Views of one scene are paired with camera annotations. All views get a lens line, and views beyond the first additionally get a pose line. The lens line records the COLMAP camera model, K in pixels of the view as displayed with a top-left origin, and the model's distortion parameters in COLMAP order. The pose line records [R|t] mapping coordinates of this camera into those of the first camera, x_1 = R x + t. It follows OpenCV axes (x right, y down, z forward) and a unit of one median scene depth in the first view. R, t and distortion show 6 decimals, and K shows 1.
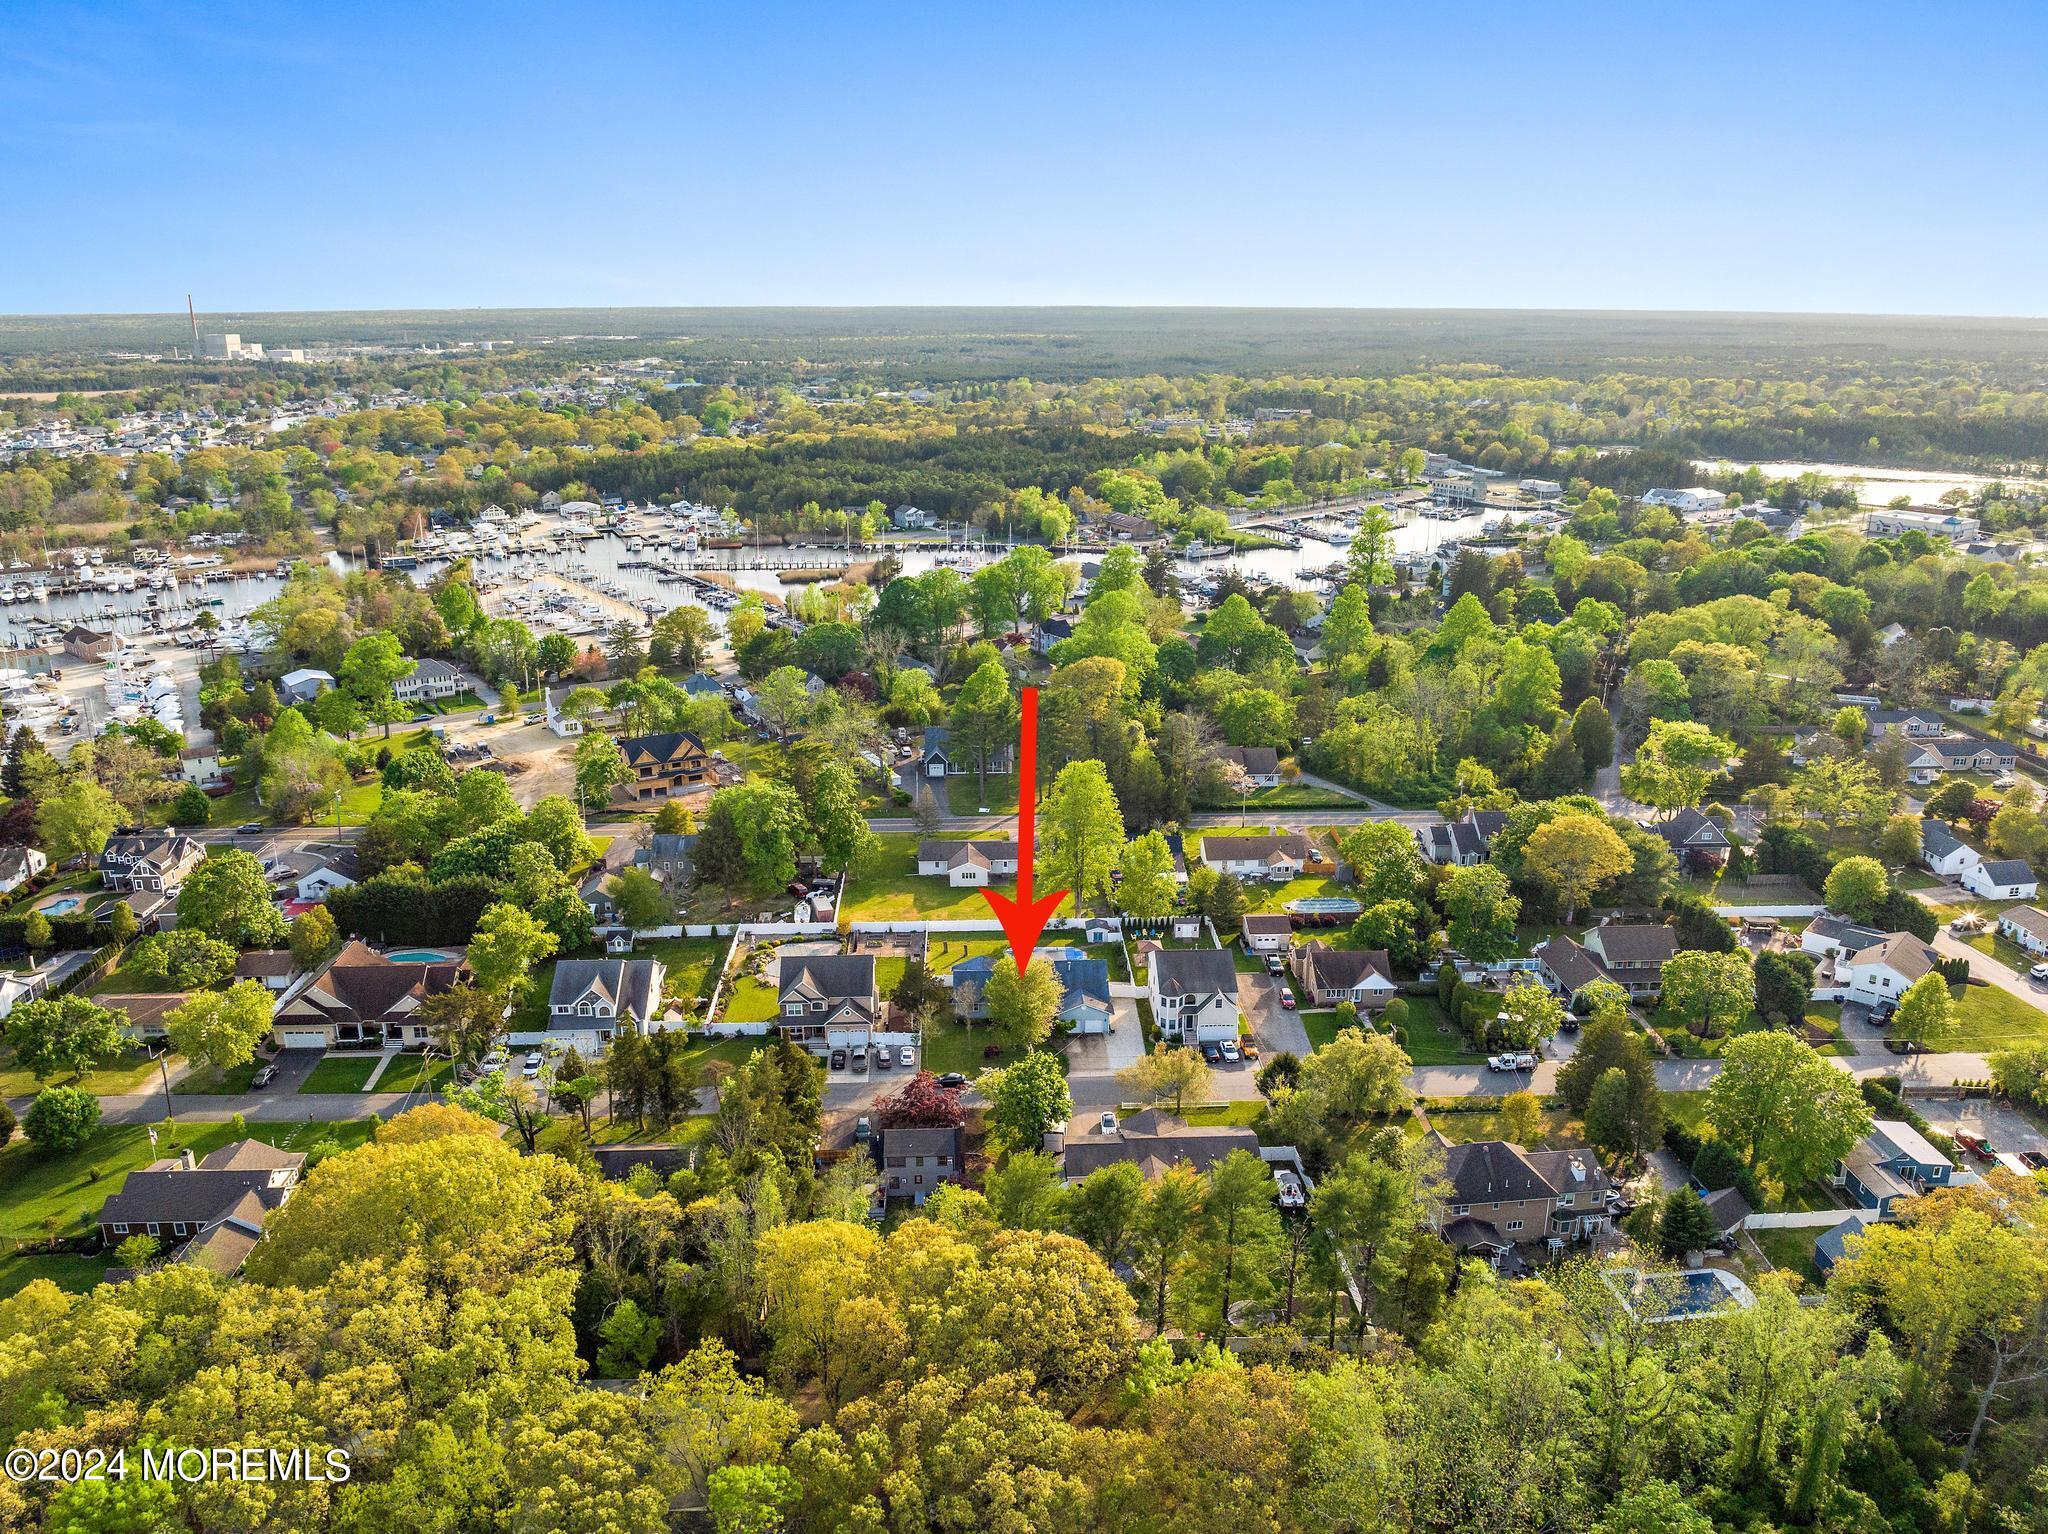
lens RADIAL K [[1464.8, 0, 1024.0], [0, 1464.8, 767.0], [0, 0, 1]] dist [-0.039476, -0.005196]
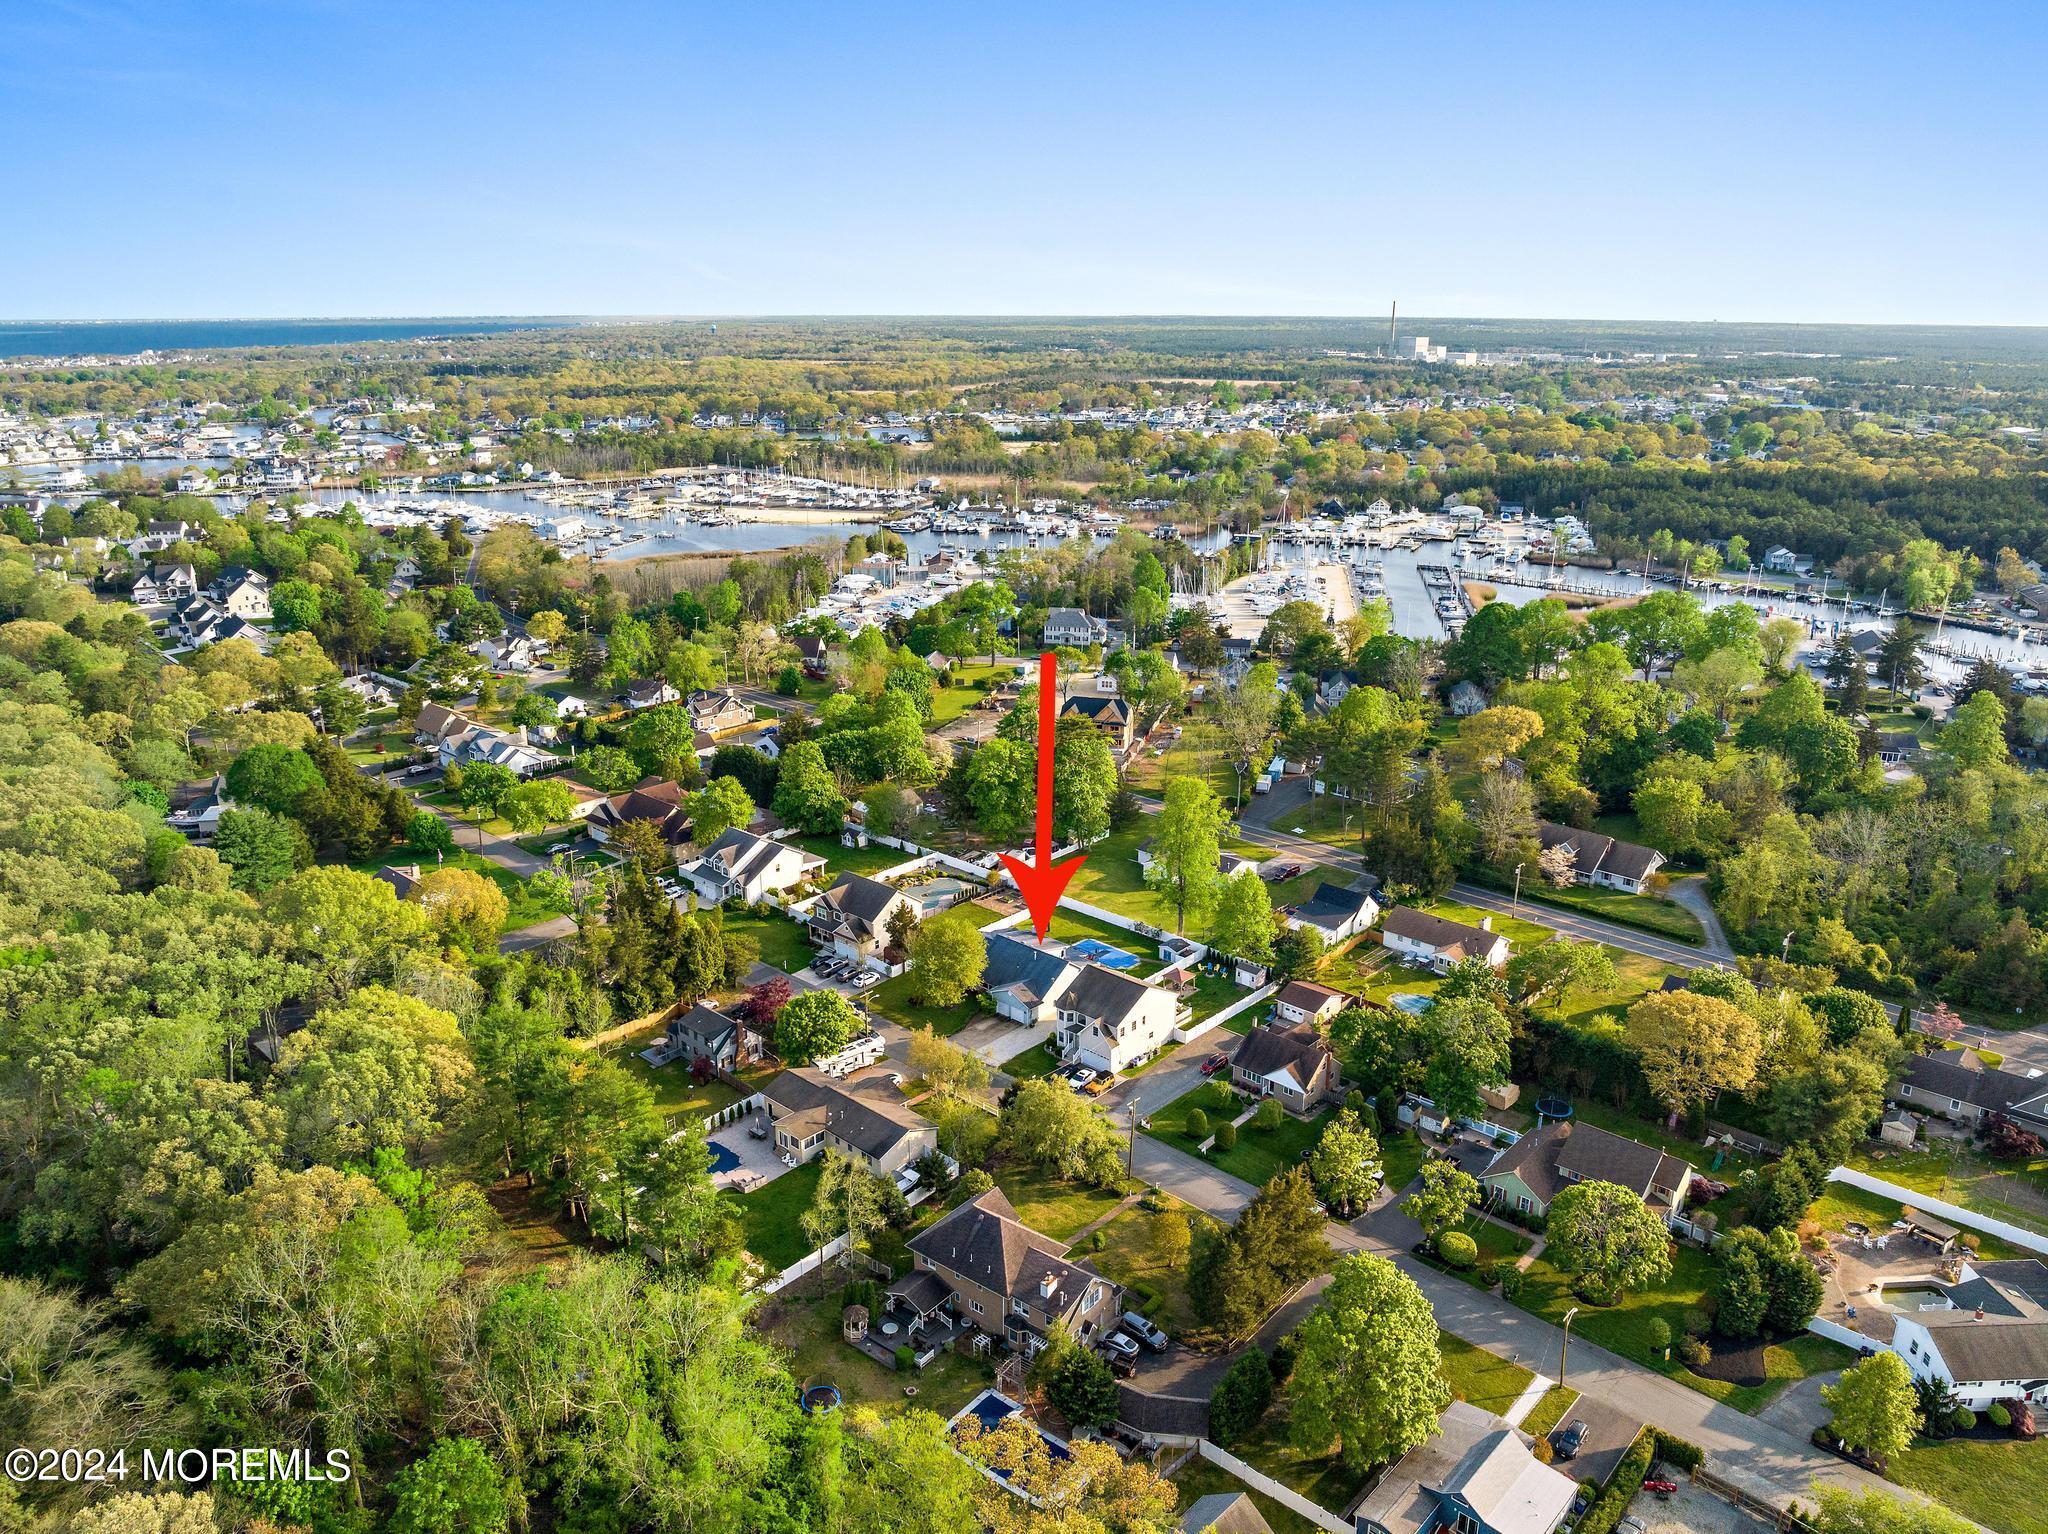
lens RADIAL K [[1424.6, 0, 1050.4], [0, 1424.6, 766.3], [0, 0, 1]] dist [-0.032310, -0.003327]
pose [[0.717468, 0.213787, -0.662974, 0.577808], [-0.213632, 0.973408, 0.082700, -0.067663], [0.663024, 0.082297, 0.744061, 0.213173]]
